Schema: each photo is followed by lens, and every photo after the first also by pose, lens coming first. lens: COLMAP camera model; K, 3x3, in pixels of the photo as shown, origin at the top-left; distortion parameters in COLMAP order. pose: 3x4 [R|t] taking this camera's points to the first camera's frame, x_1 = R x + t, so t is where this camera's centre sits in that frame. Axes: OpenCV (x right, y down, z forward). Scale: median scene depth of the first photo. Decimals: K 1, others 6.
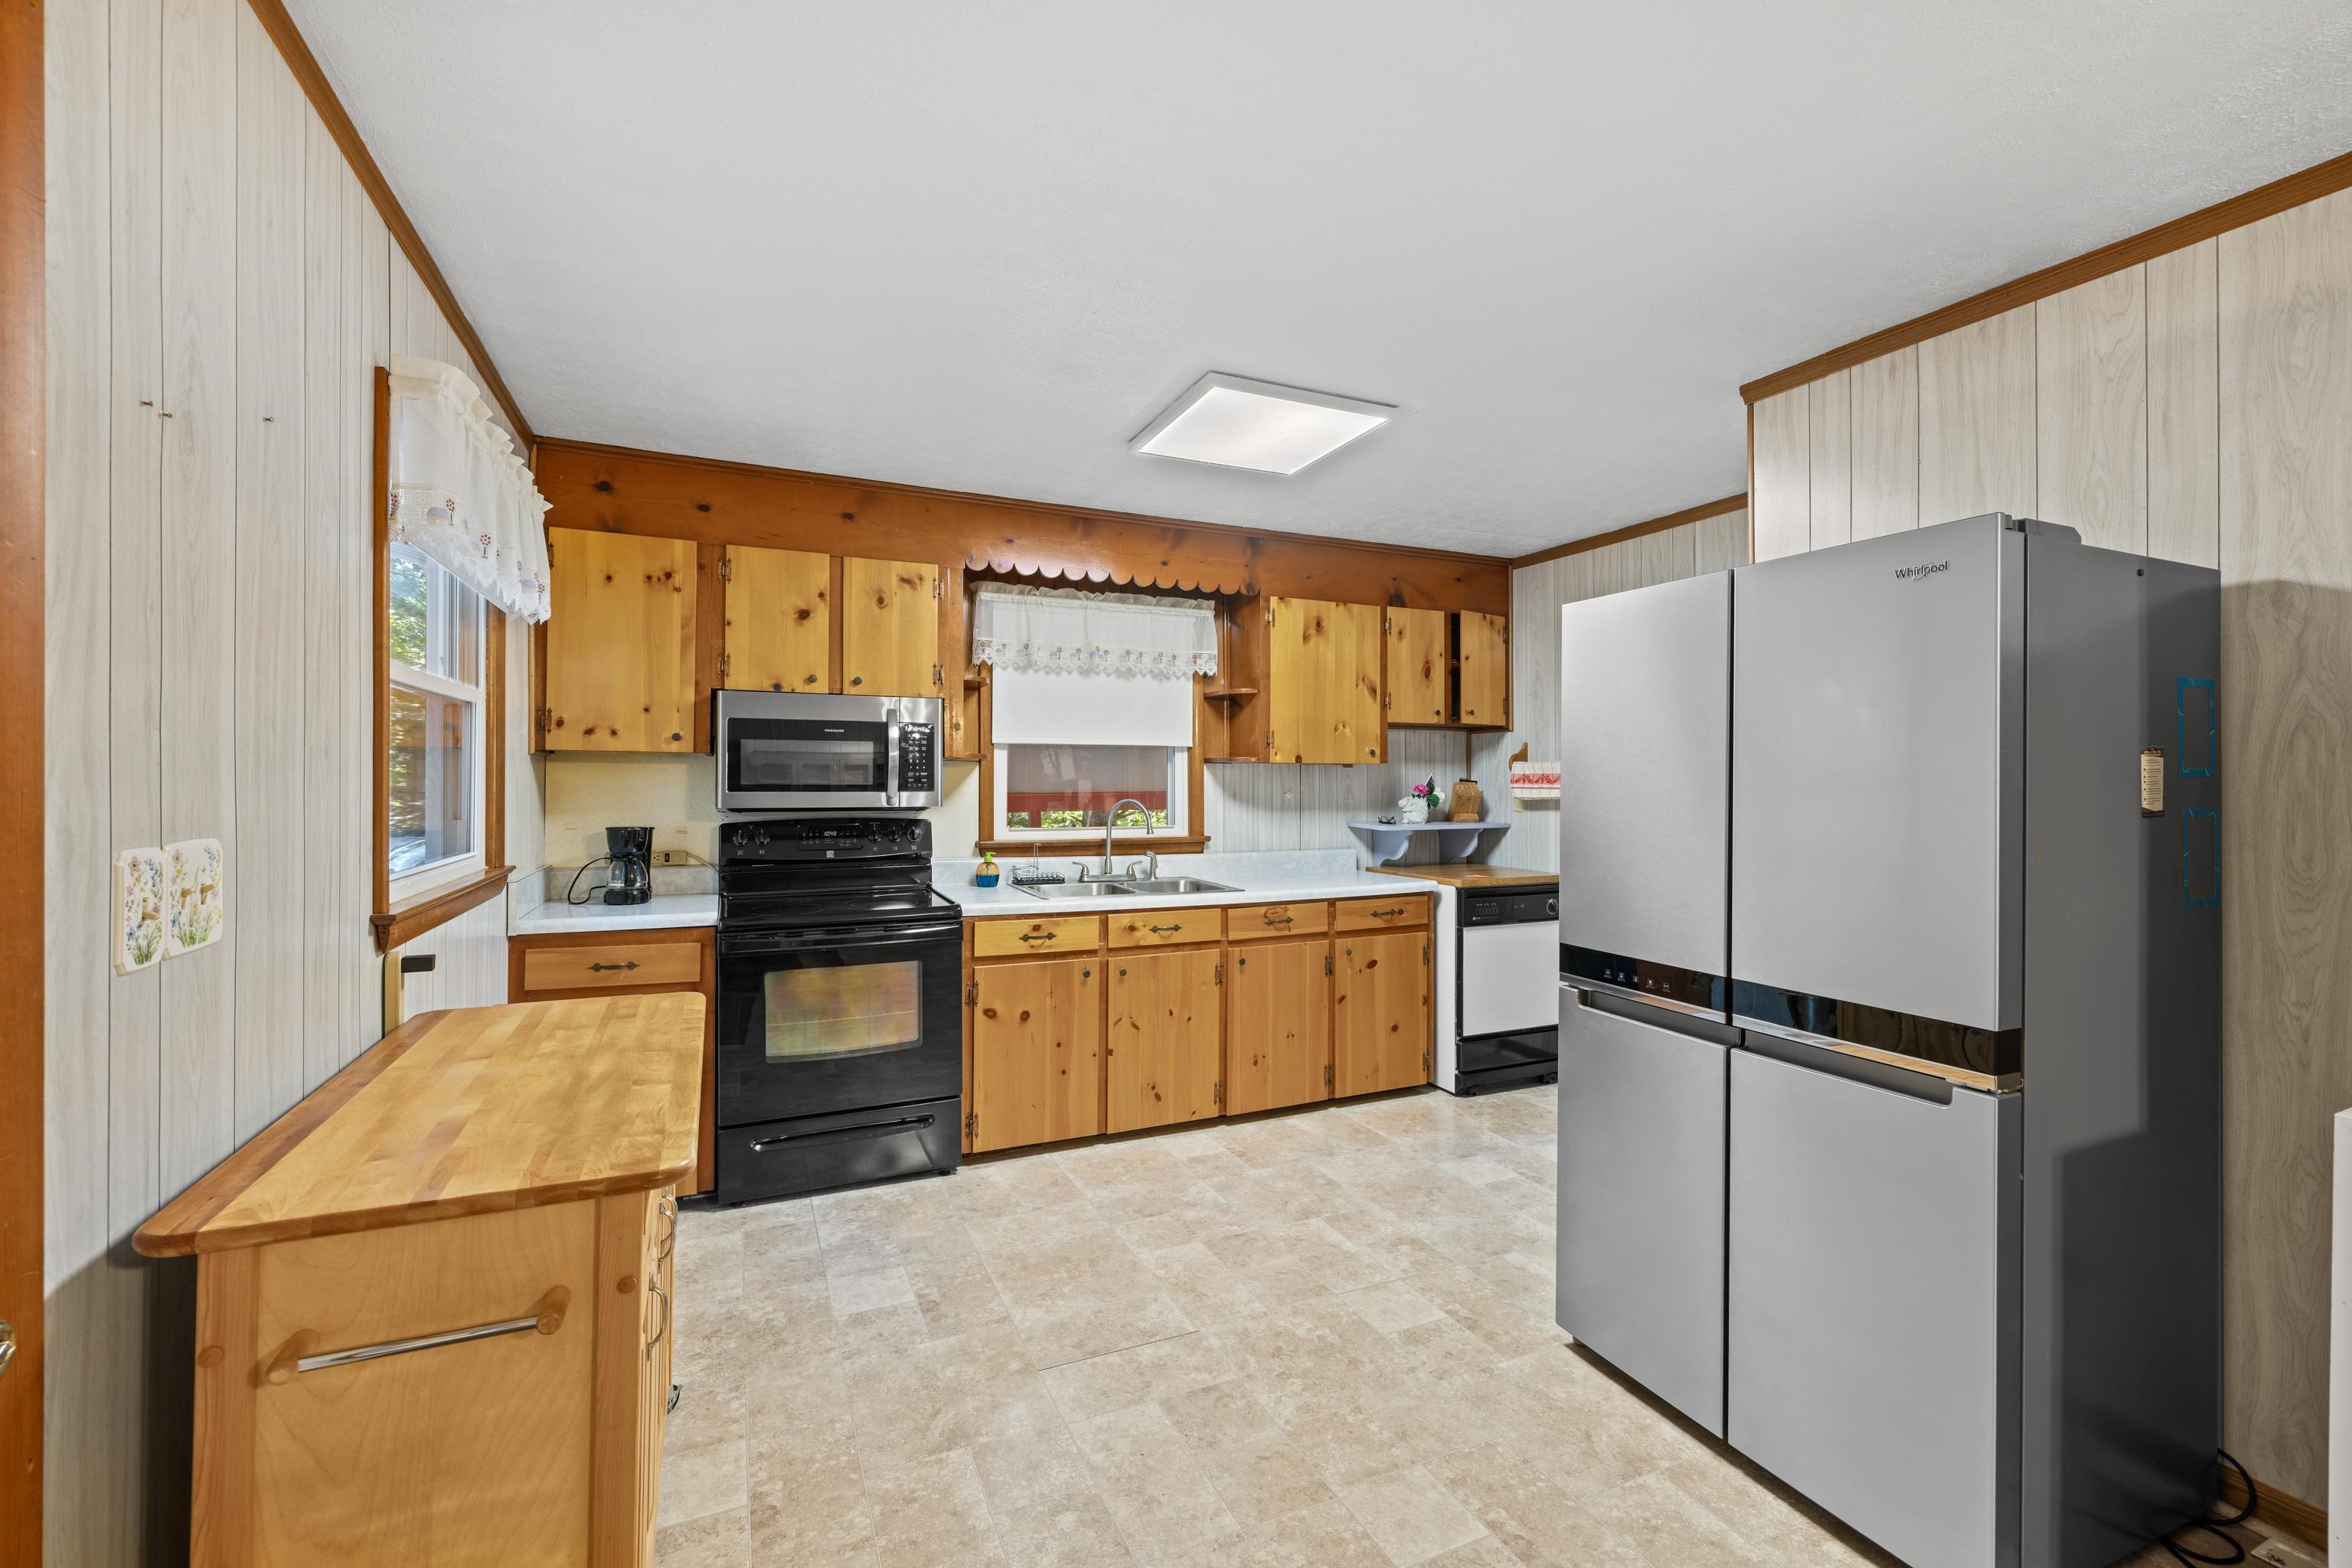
lens RADIAL K [[989.2, 0, 1183.7], [0, 989.2, 775.1], [0, 0, 1]] dist [0.012293, -0.000874]
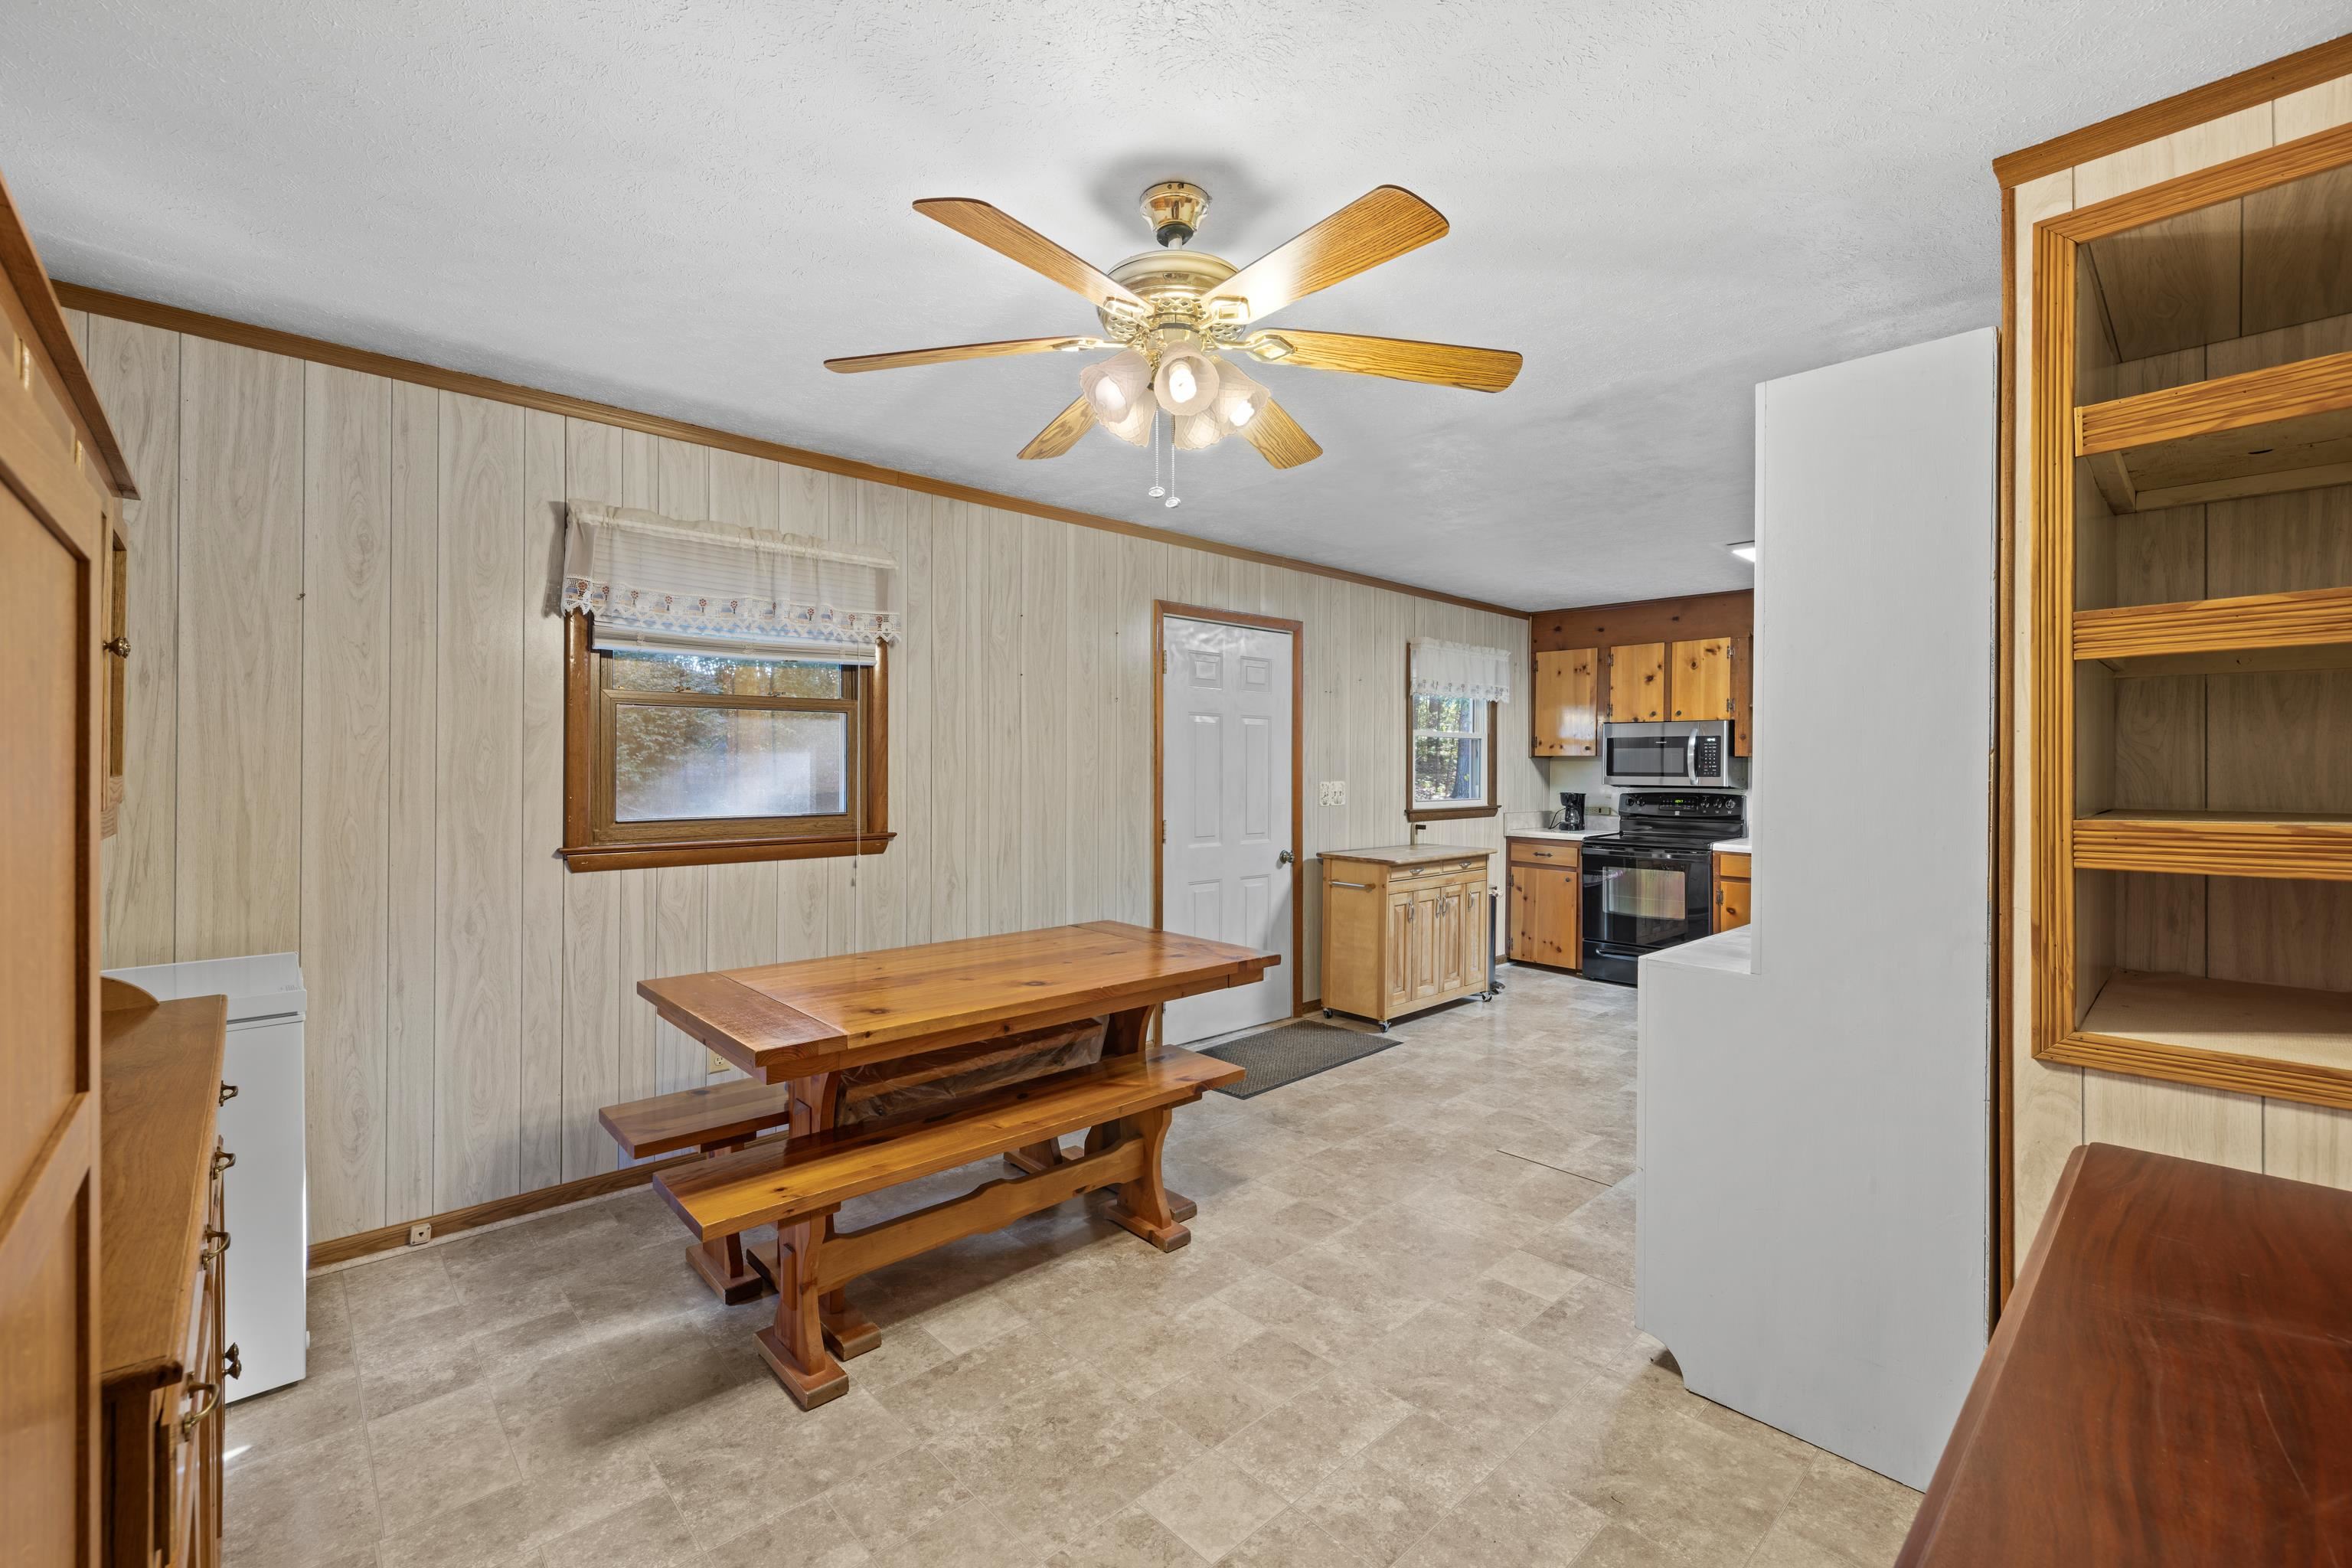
lens RADIAL K [[989.2, 0, 1175.4], [0, 989.2, 770.7], [0, 0, 1]] dist [0.012293, -0.000874]
pose [[0.321587, 0.003432, -0.946874, 1.079264], [-0.000632, 0.999994, 0.003410, 0.000760], [0.946880, -0.000499, 0.321587, -0.410439]]
